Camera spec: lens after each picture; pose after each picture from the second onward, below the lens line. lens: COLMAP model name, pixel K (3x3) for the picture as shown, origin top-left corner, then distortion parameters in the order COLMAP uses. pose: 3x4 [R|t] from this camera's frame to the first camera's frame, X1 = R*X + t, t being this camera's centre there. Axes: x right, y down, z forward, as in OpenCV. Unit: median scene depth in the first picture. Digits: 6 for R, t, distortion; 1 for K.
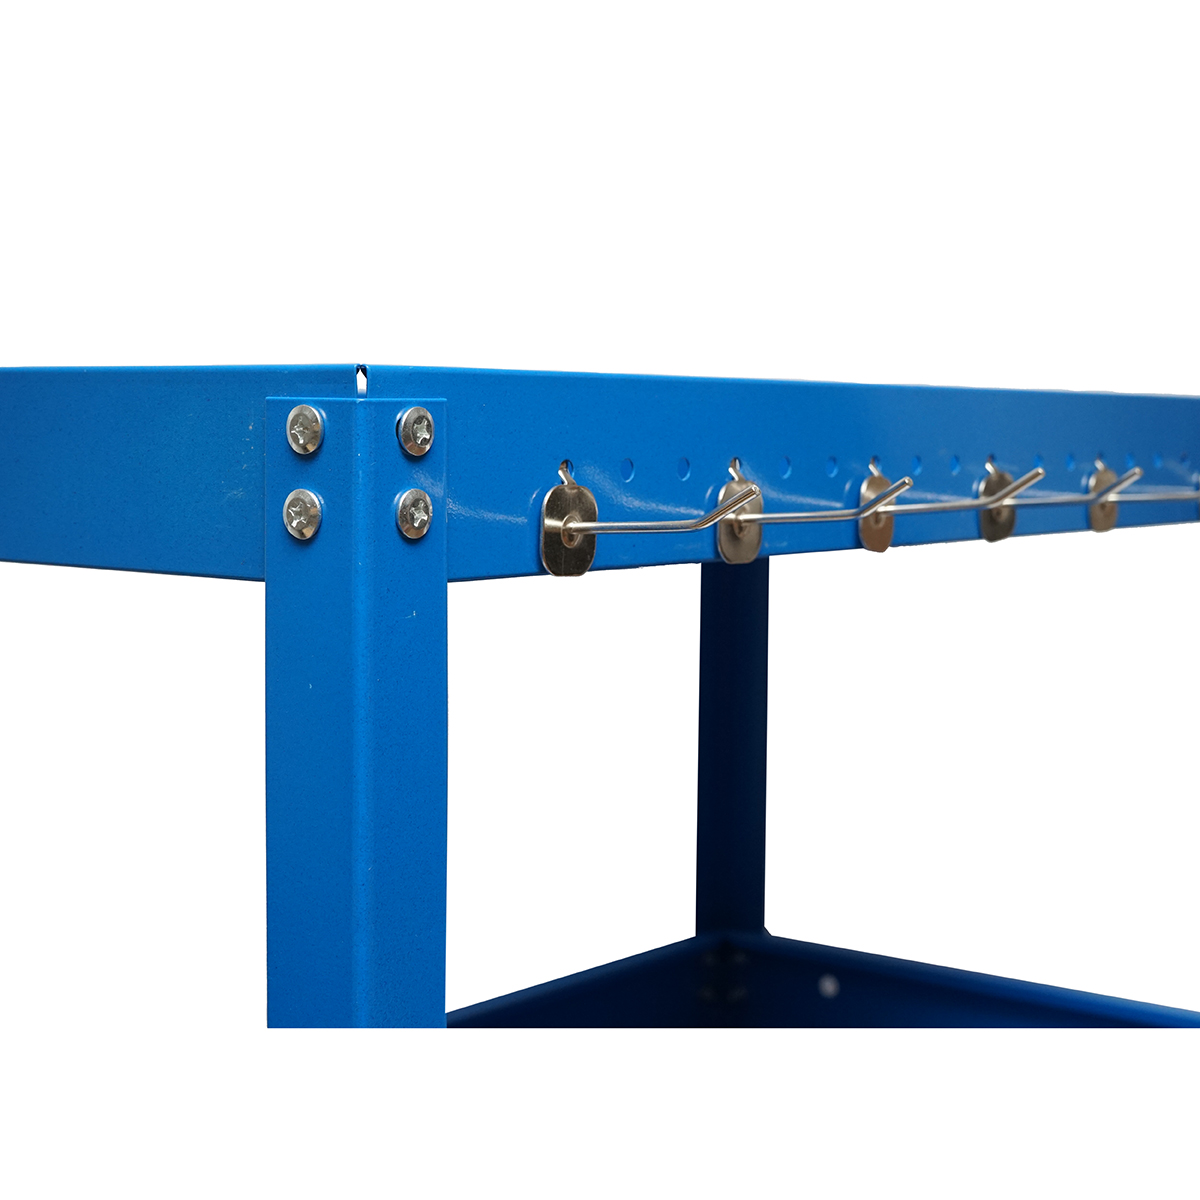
lens RADIAL K [[2485.5, 0, 600.0], [0, 2485.5, 600.0], [0, 0, 1]] dist [0.016732, -0.037725]
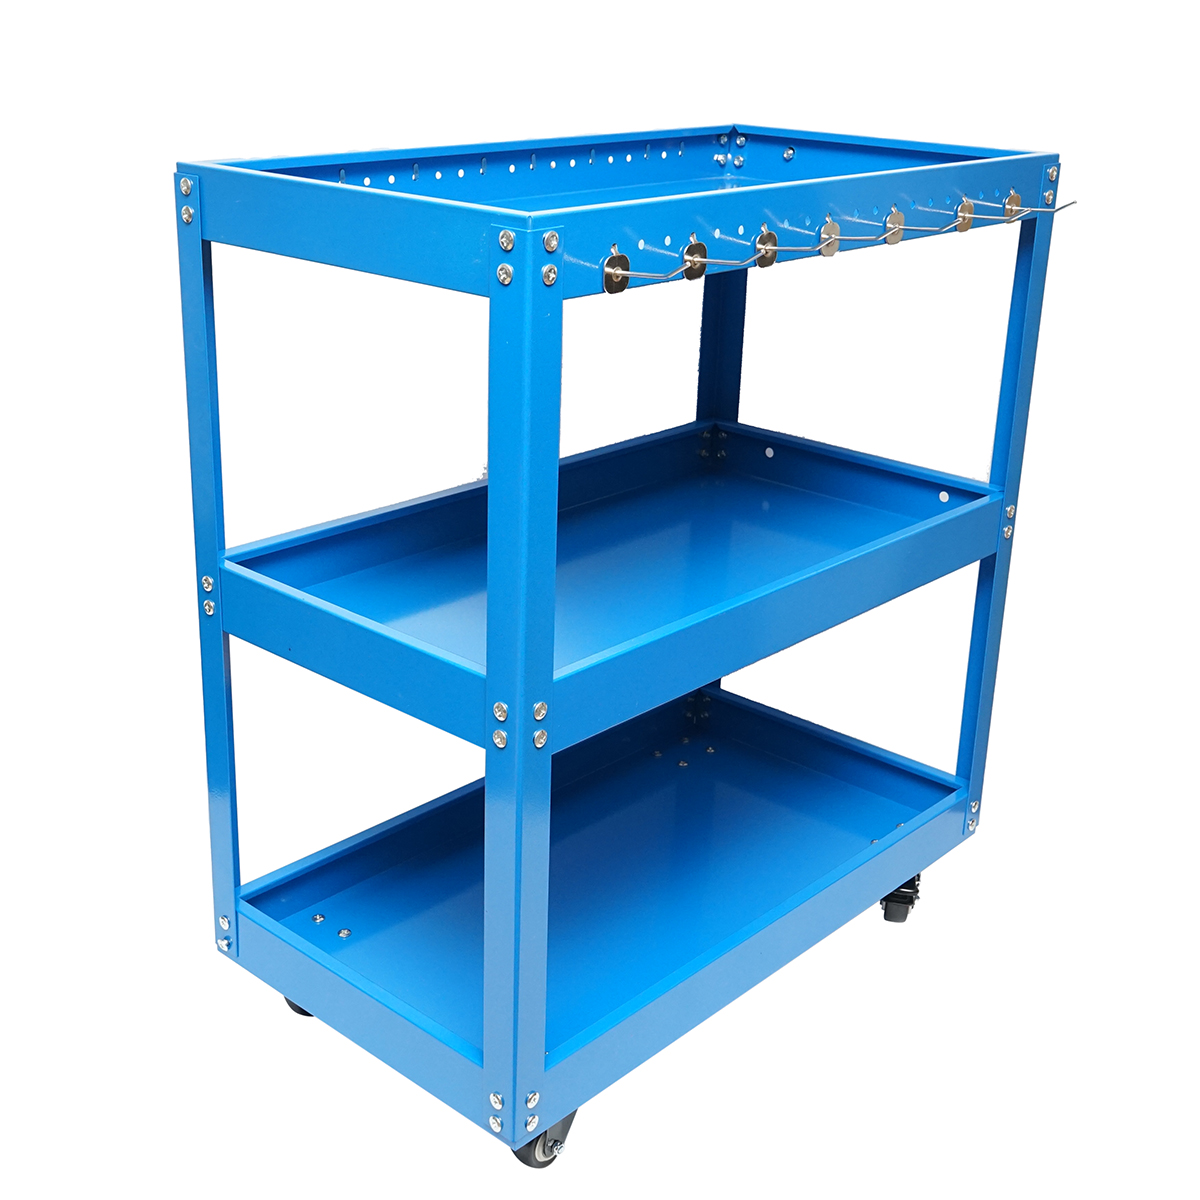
lens RADIAL K [[1639.7, 0, 601.8], [0, 1639.7, 586.1], [0, 0, 1]] dist [0.033940, 0.061270]
pose [[0.997169, 0.049764, -0.056366, 0.084744], [-0.033716, 0.965989, 0.256377, -0.155083], [0.067207, -0.253751, 0.964932, -0.656129]]
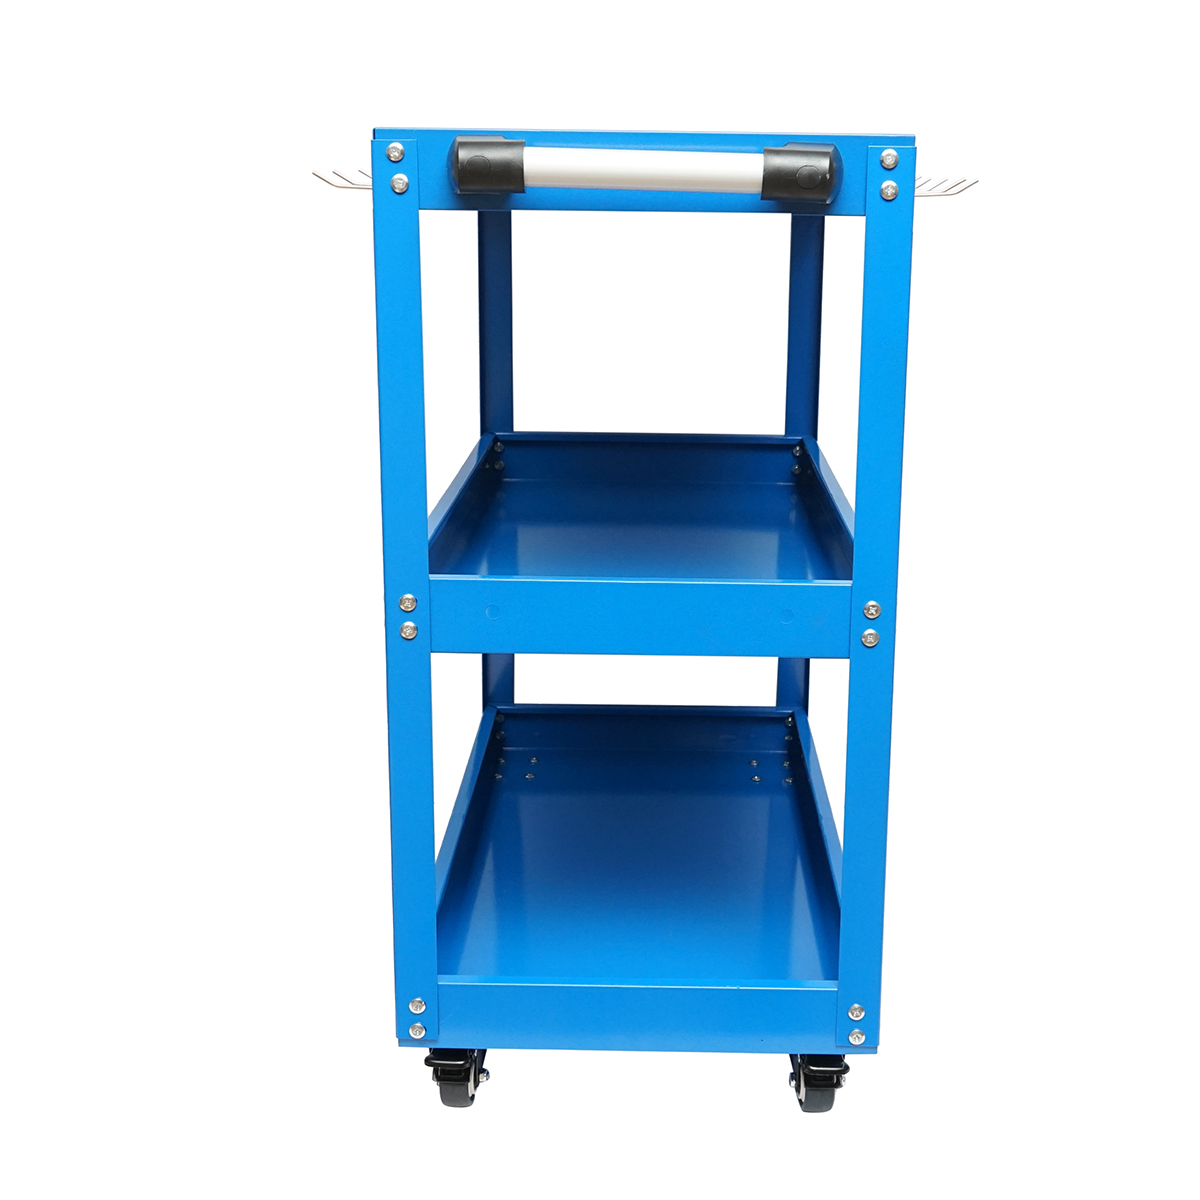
lens RADIAL K [[1647.2, 0, 697.0], [0, 1647.2, 598.0], [0, 0, 1]] dist [0.041922, 0.036196]
pose [[0.774814, -0.151557, 0.613754, -1.449762], [0.047165, 0.981991, 0.182945, 0.063759], [-0.630428, -0.112801, 0.768008, -0.317169]]
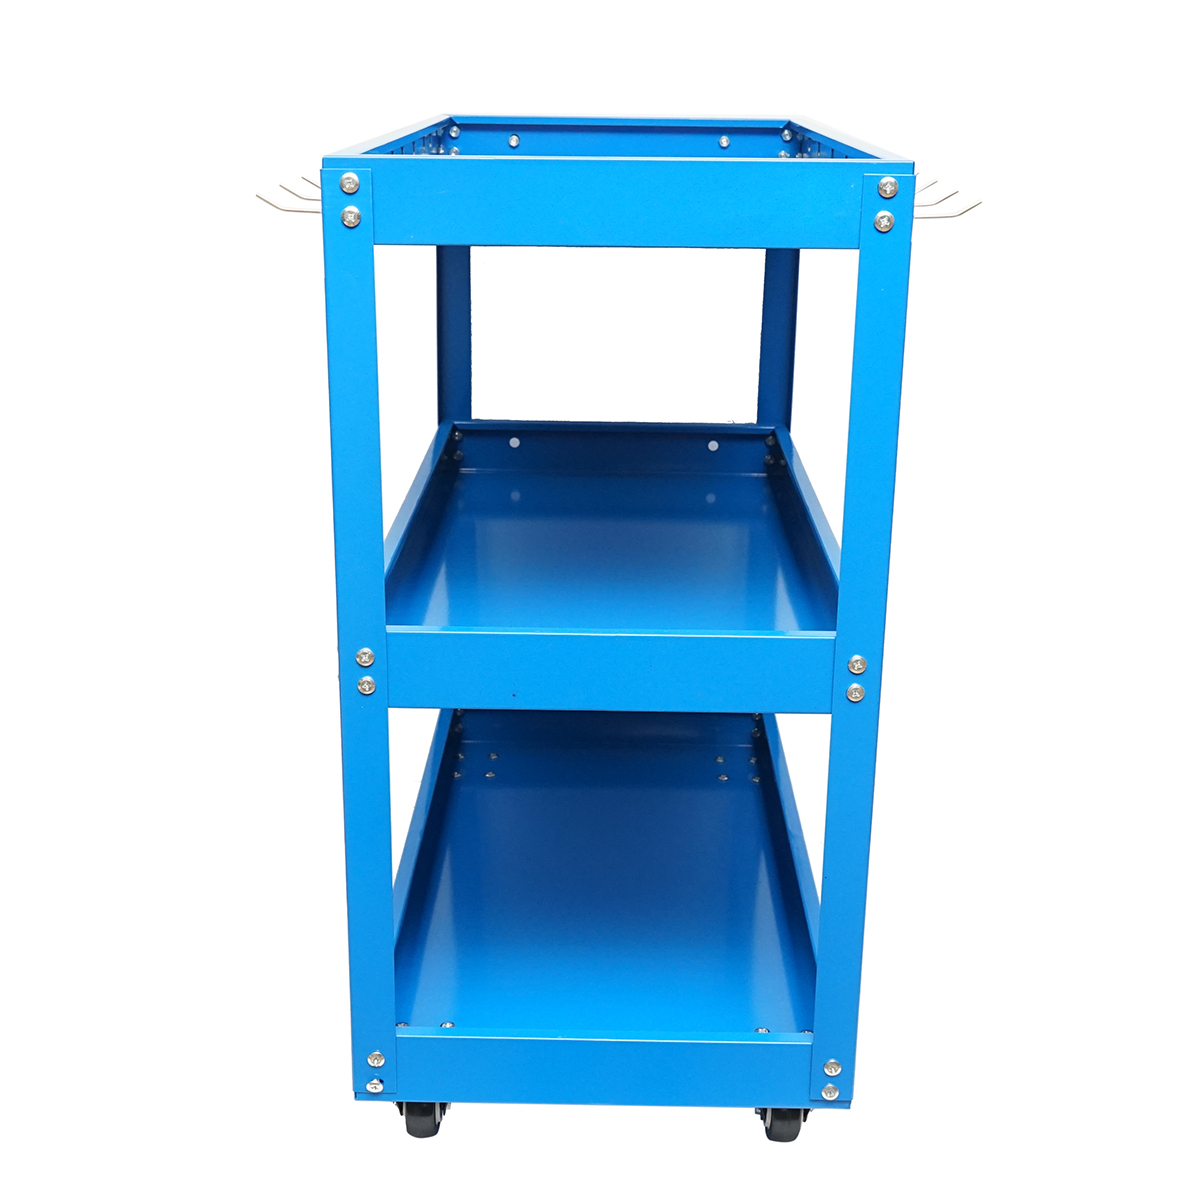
lens RADIAL K [[1639.7, 0, 601.8], [0, 1639.7, 586.1], [0, 0, 1]] dist [0.033940, 0.061270]
pose [[0.792680, -0.180694, 0.582244, -1.362384], [0.047493, 0.970466, 0.236517, -0.082639], [-0.607785, -0.159830, 0.777850, -0.180463]]
